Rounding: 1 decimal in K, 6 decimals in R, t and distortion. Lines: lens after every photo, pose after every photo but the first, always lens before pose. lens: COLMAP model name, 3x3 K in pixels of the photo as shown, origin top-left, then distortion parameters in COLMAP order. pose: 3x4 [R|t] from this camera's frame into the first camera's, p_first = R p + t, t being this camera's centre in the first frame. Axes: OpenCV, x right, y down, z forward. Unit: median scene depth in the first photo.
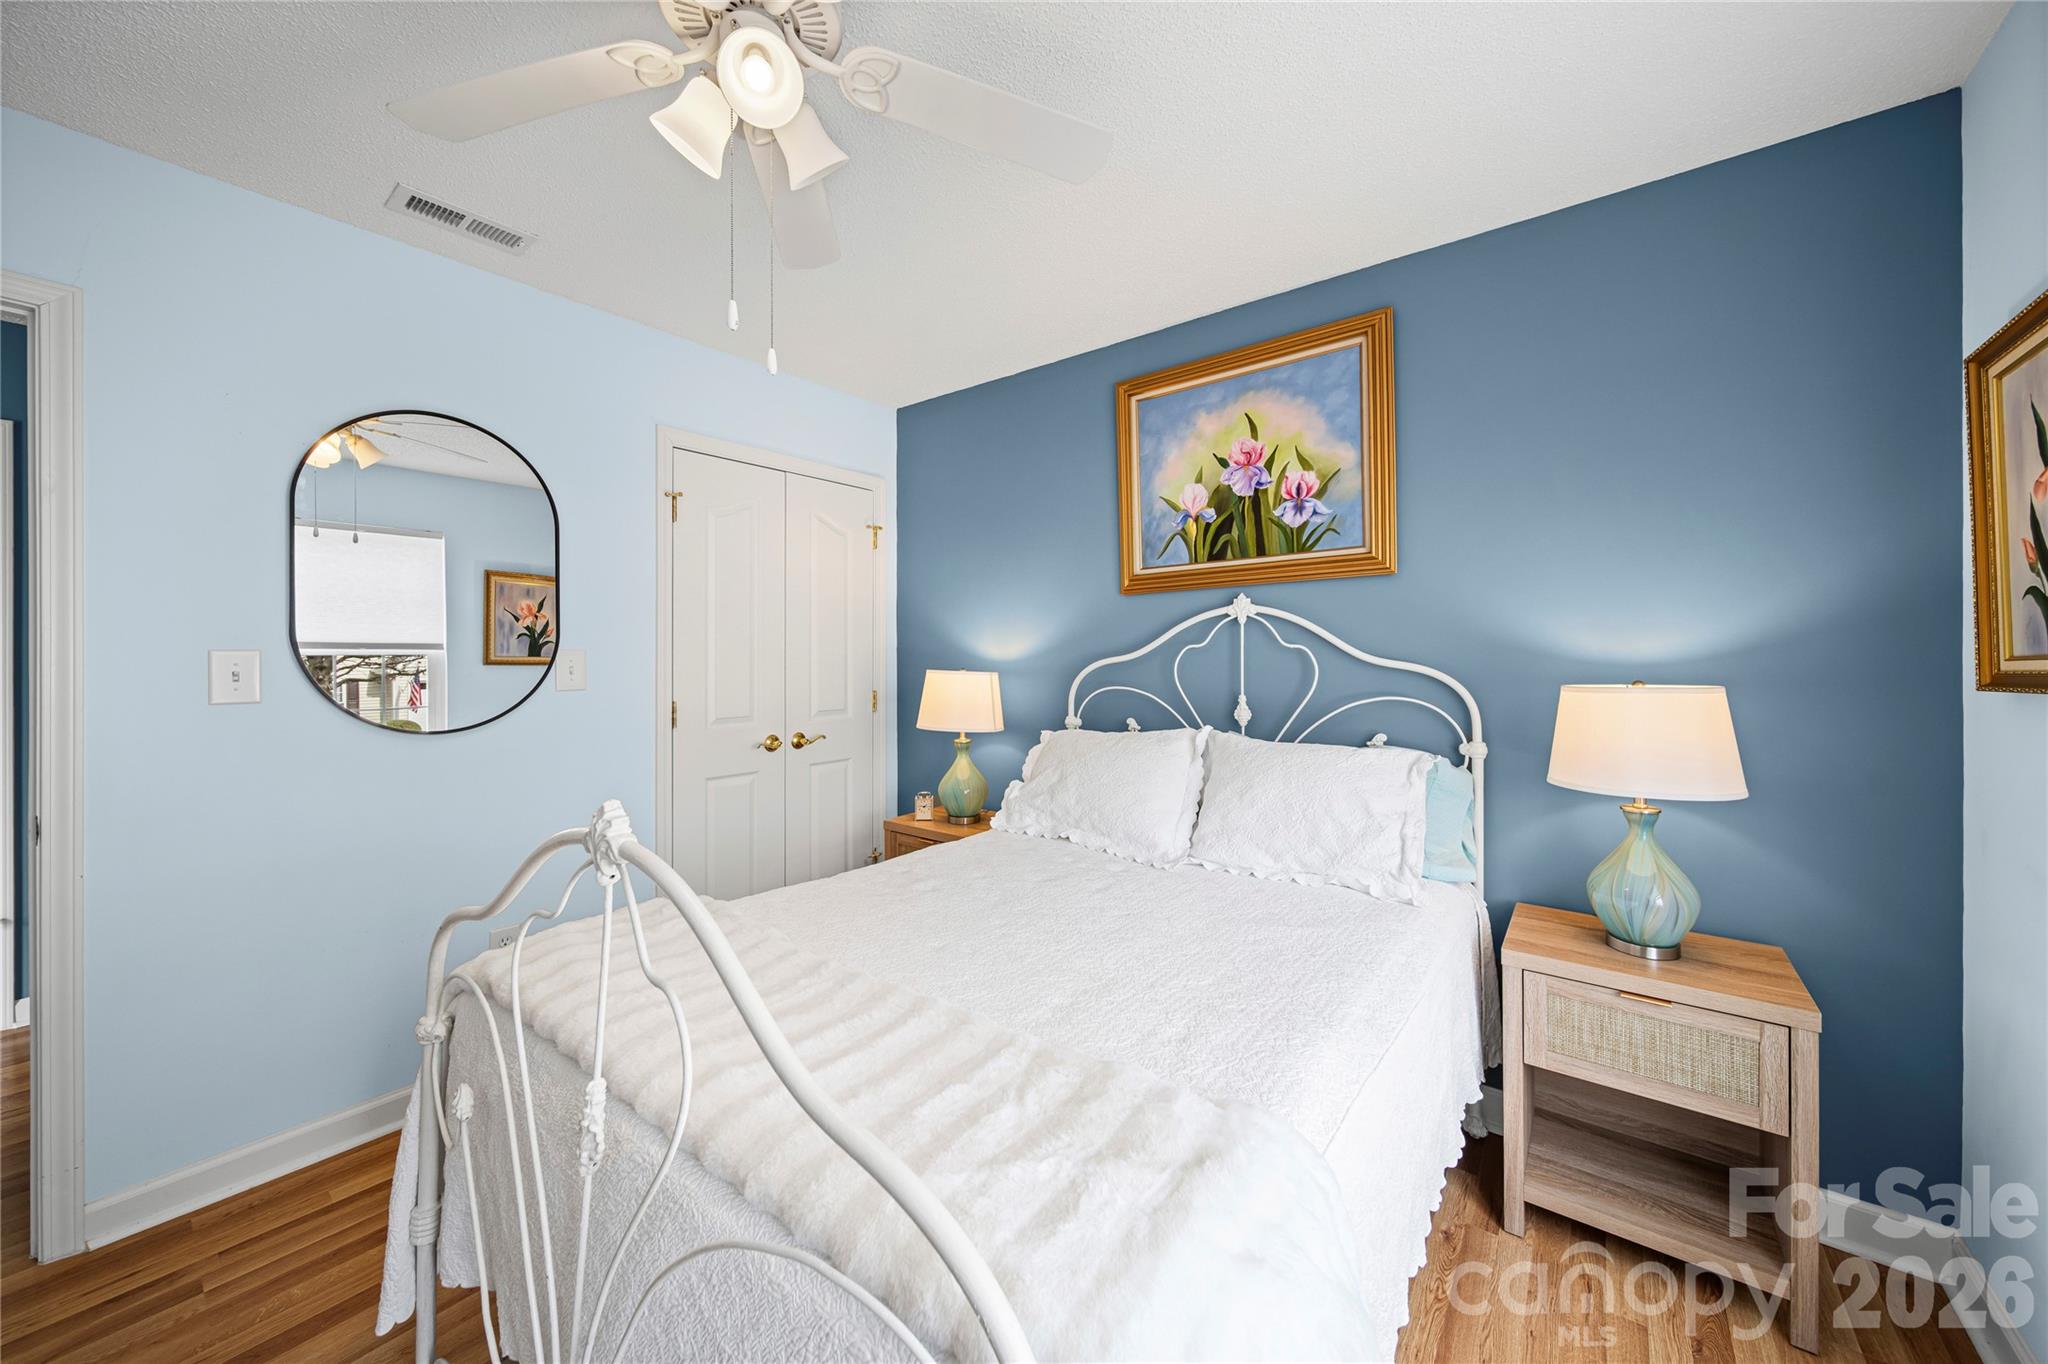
lens RADIAL K [[728.1, 0, 1004.6], [0, 728.1, 646.0], [0, 0, 1]] dist [0.002017, -0.001912]
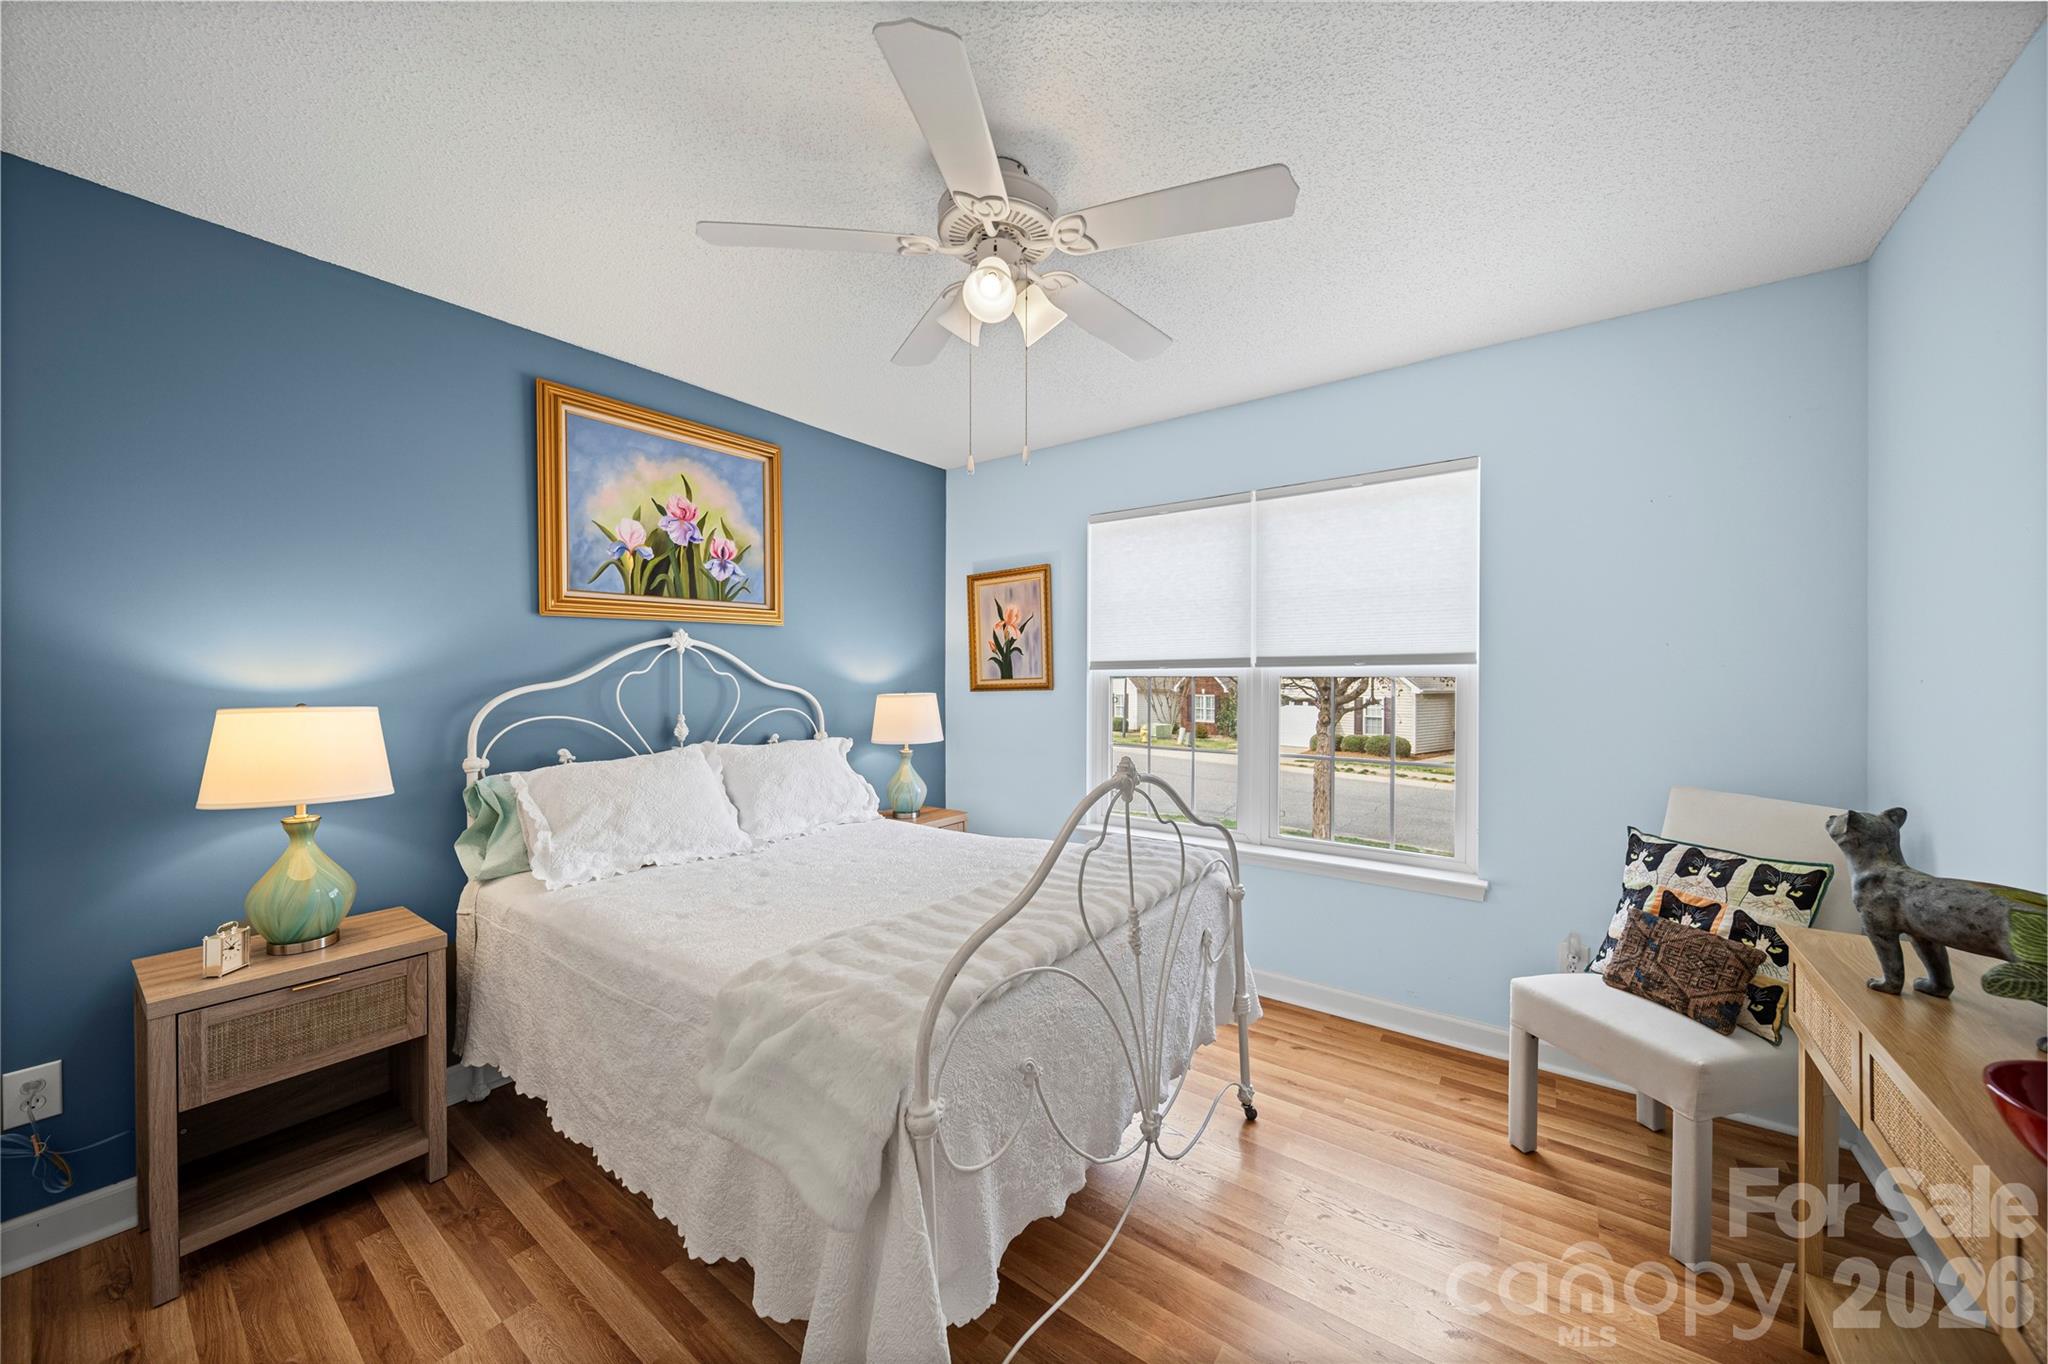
lens RADIAL K [[728.1, 0, 1022.8], [0, 728.1, 681.0], [0, 0, 1]] dist [0.002017, -0.001912]
pose [[-0.033207, -0.001994, 0.999447, -0.863257], [-0.006003, 0.999980, 0.001795, 0.007477], [-0.999430, -0.005940, -0.033219, 0.489044]]
